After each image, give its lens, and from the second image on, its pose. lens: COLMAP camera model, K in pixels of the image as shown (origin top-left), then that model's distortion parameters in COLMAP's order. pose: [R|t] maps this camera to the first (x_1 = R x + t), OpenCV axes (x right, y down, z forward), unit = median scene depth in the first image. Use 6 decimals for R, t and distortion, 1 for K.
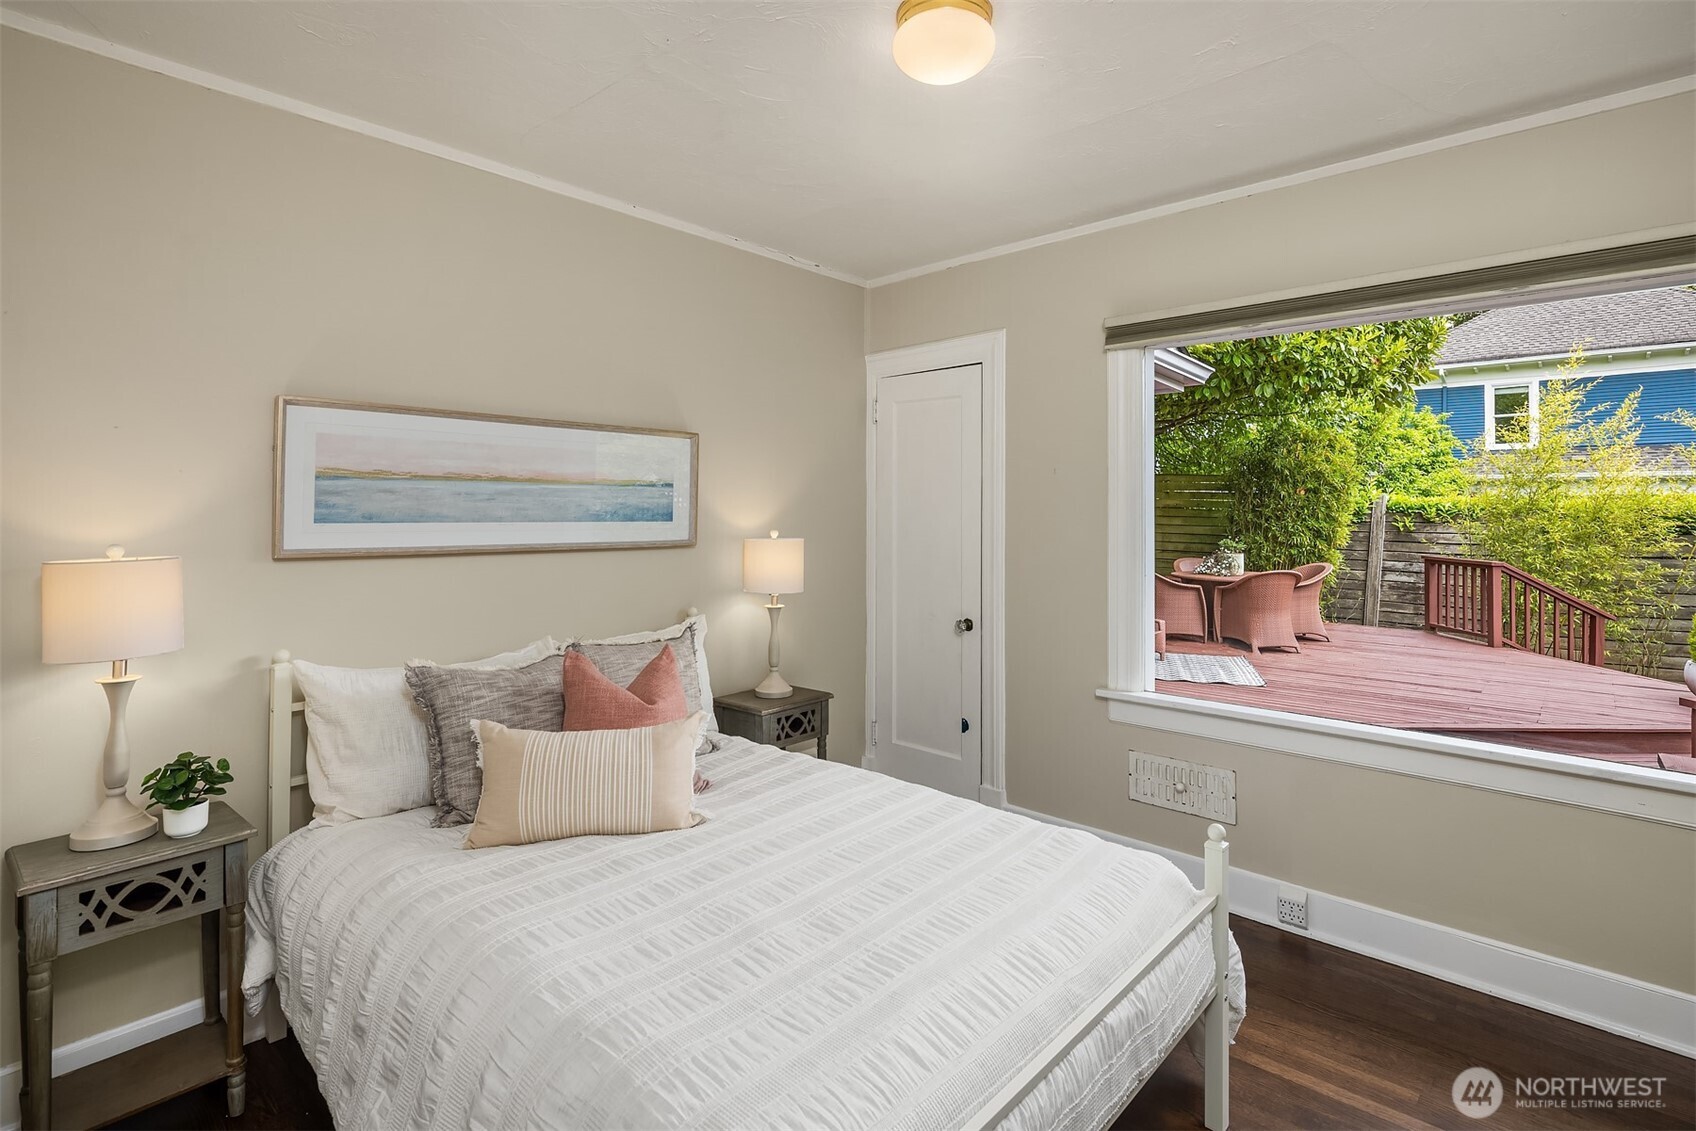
lens RADIAL K [[824.9, 0, 859.3], [0, 824.9, 541.4], [0, 0, 1]] dist [-0.002109, -0.001001]
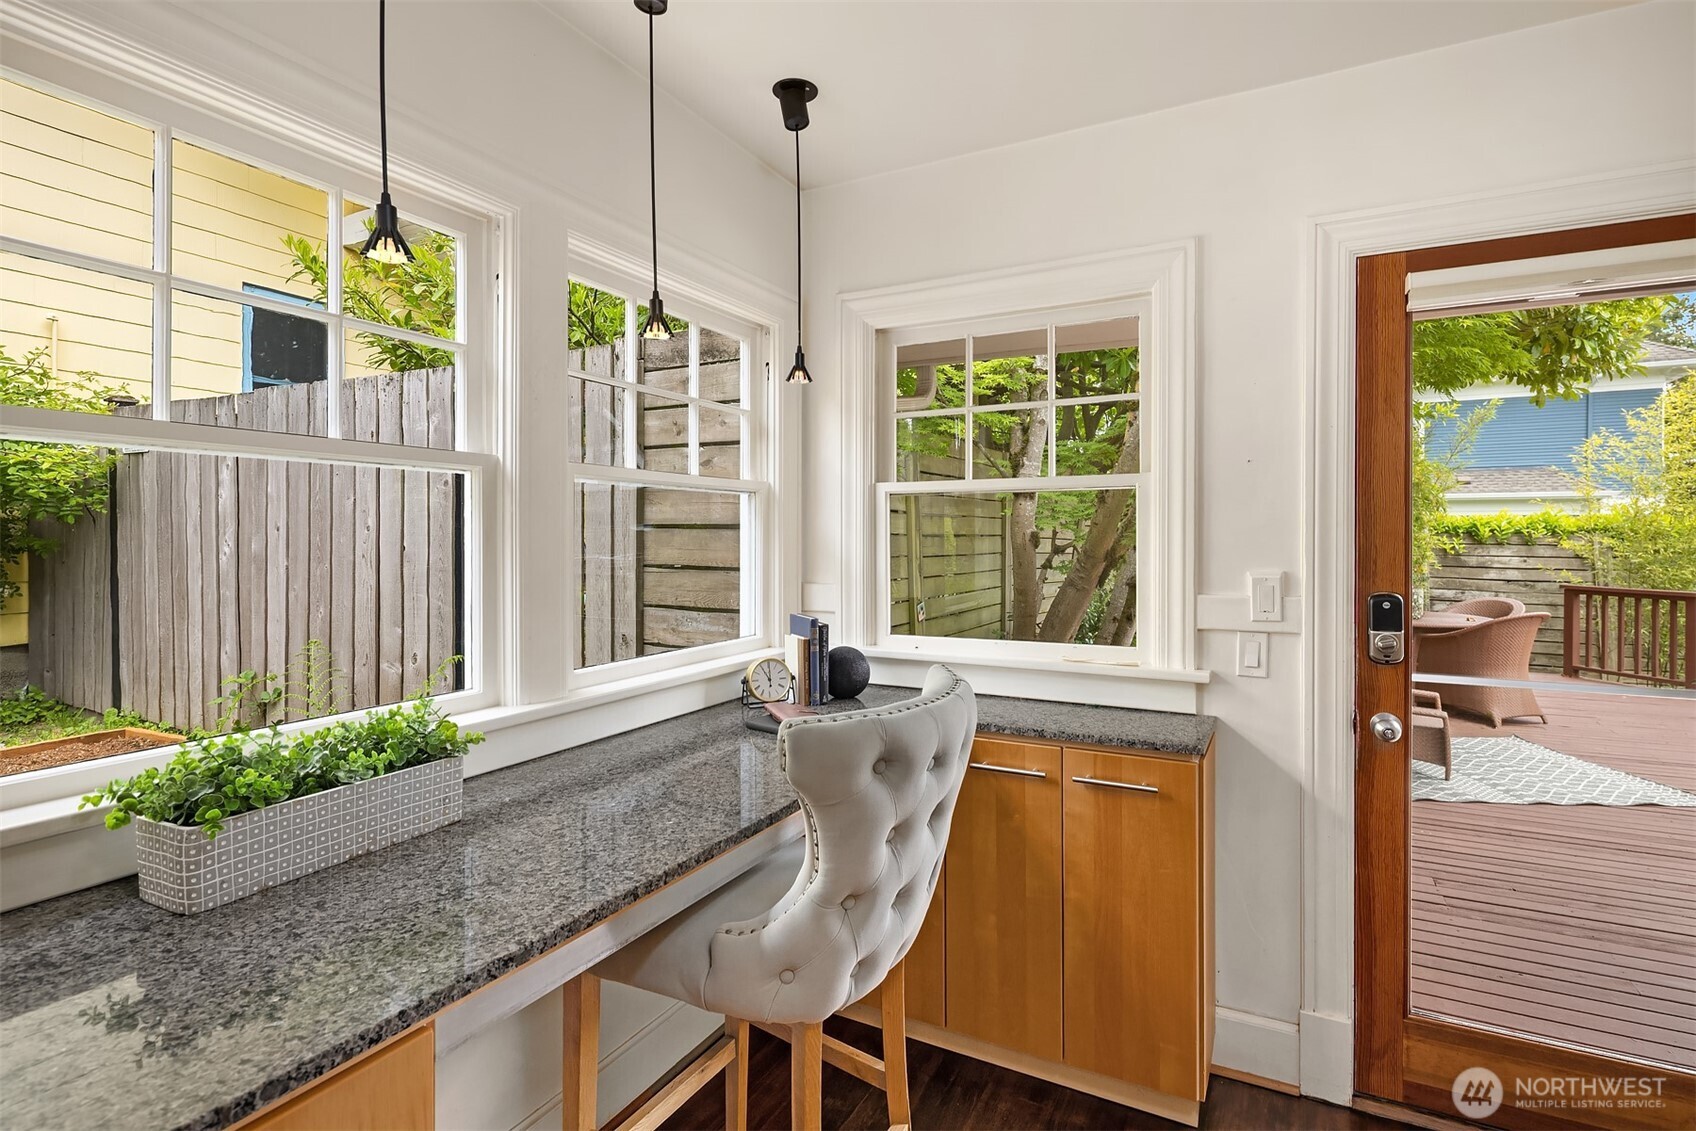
lens RADIAL K [[824.9, 0, 859.3], [0, 824.9, 541.4], [0, 0, 1]] dist [-0.002109, -0.001001]
pose [[0.967990, -0.009120, 0.250821, -0.178384], [0.017092, 0.999415, -0.029625, -0.011583], [-0.250405, 0.032964, 0.967580, 0.330696]]
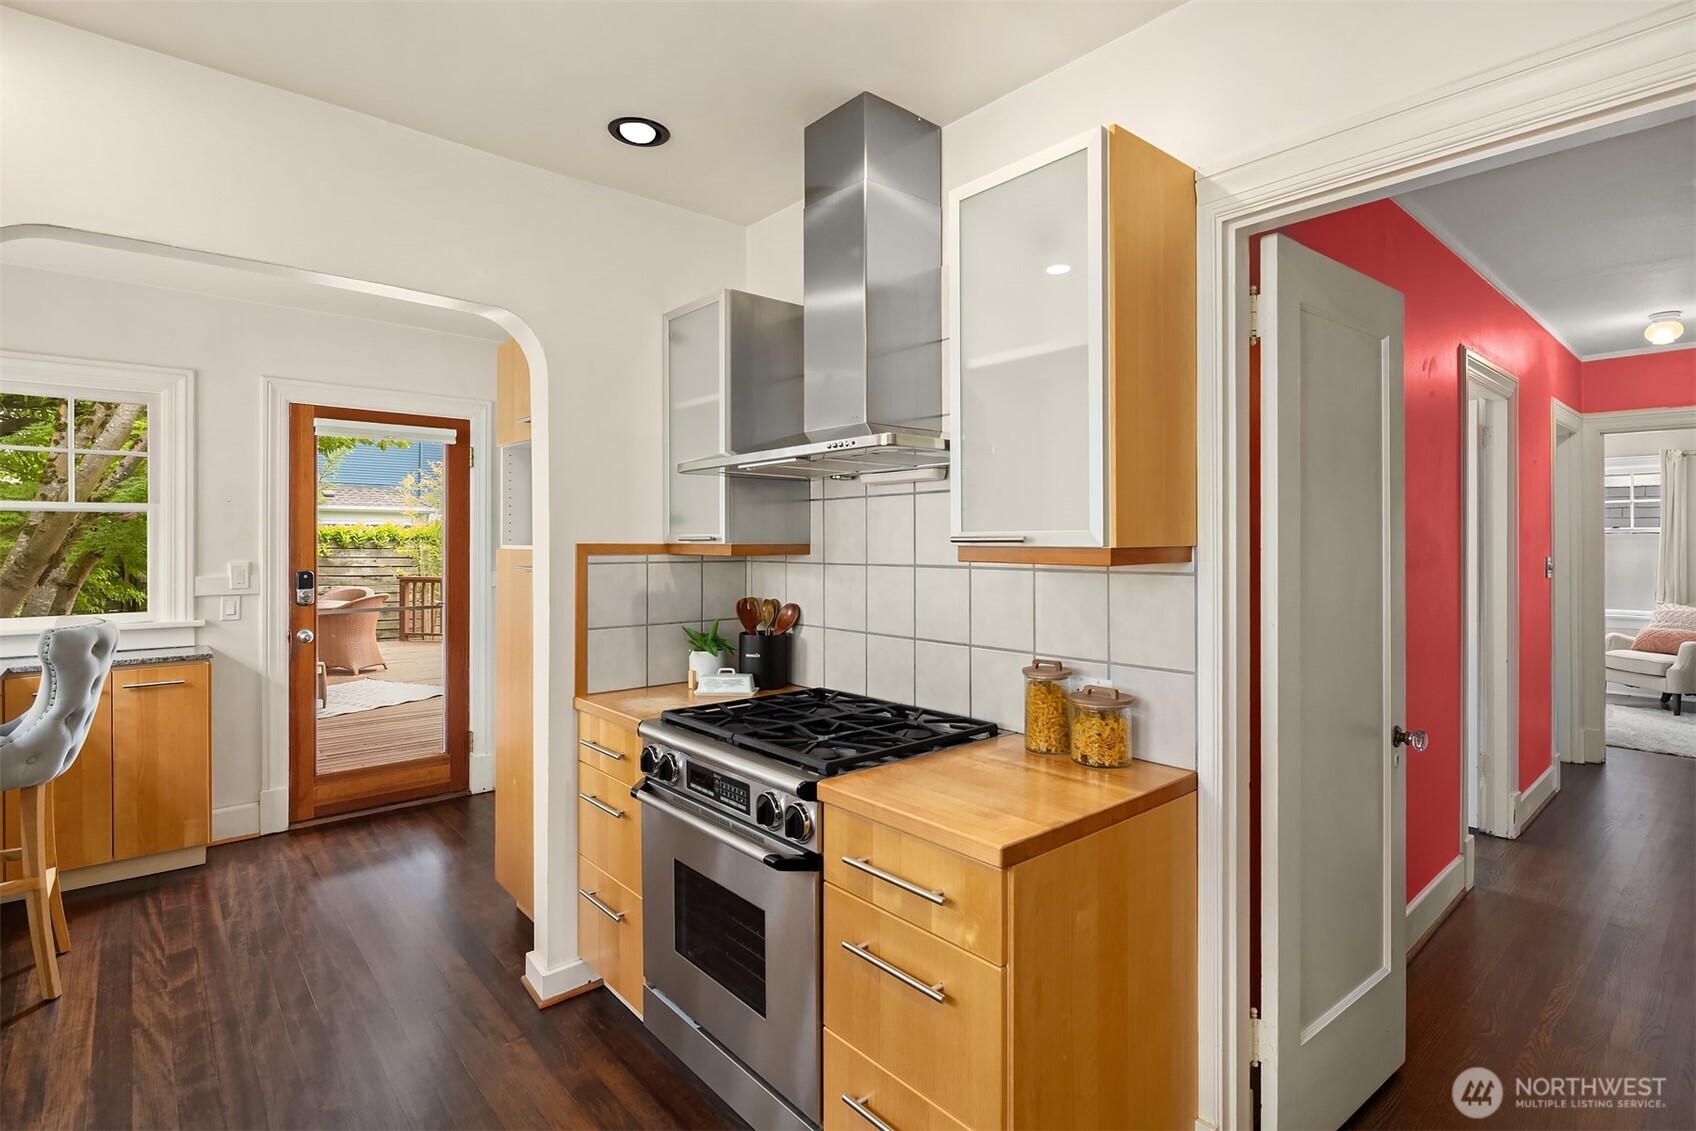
lens RADIAL K [[824.9, 0, 859.3], [0, 824.9, 541.4], [0, 0, 1]] dist [-0.002109, -0.001001]
pose [[0.109253, -0.006027, 0.993996, -0.353215], [0.037604, 0.999291, 0.001926, -0.008334], [-0.993302, 0.037168, 0.109402, 0.195390]]
